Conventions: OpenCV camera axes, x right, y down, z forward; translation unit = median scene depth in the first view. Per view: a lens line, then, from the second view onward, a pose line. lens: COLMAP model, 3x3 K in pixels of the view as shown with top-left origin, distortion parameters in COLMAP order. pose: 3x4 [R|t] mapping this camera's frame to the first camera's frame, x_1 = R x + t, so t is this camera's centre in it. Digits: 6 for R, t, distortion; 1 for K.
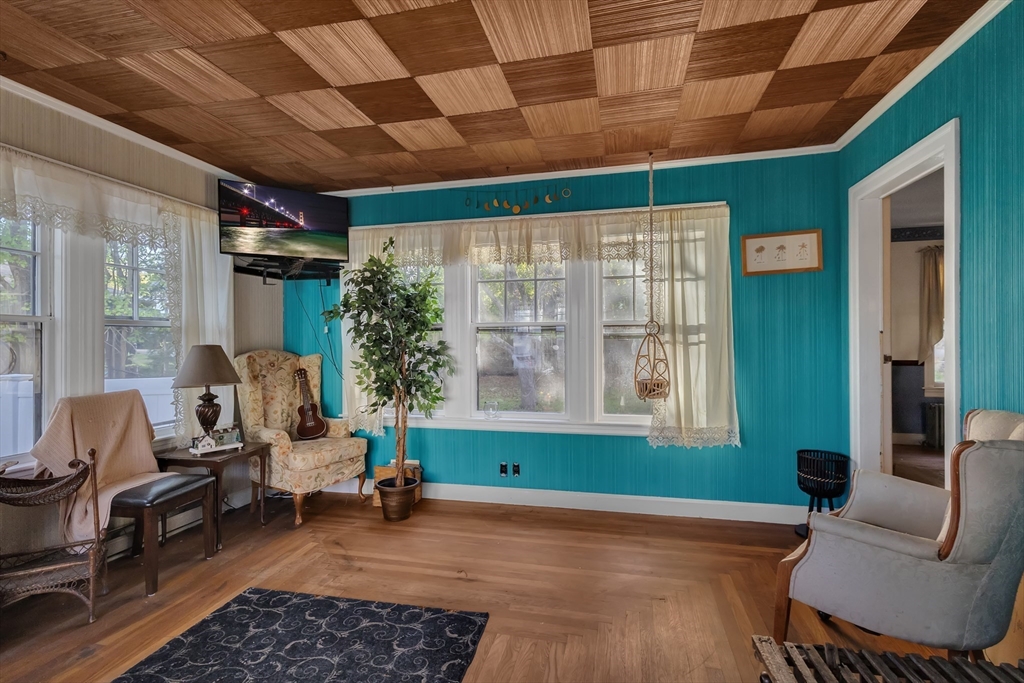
lens RADIAL K [[479.6, 0, 512.7], [0, 479.6, 340.0], [0, 0, 1]] dist [0.006430, 0.002010]
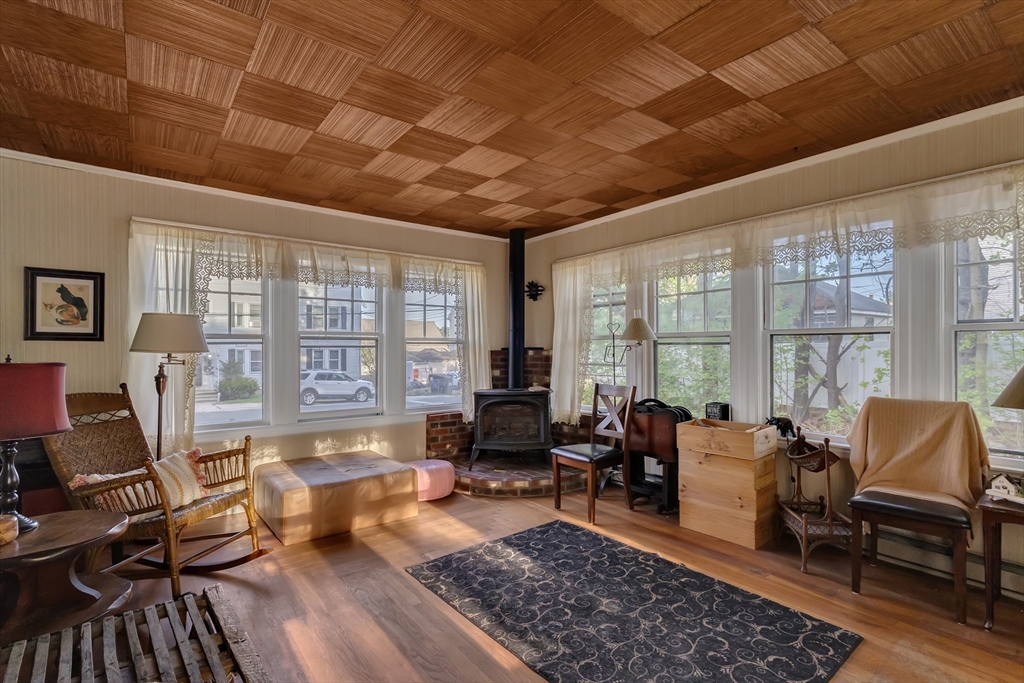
lens RADIAL K [[479.6, 0, 494.8], [0, 479.6, 343.2], [0, 0, 1]] dist [0.006430, 0.002010]
pose [[-0.639482, 0.001798, -0.768804, 0.615263], [0.003442, 0.999994, -0.000525, -0.011235], [0.768798, -0.002982, -0.639485, 1.211290]]
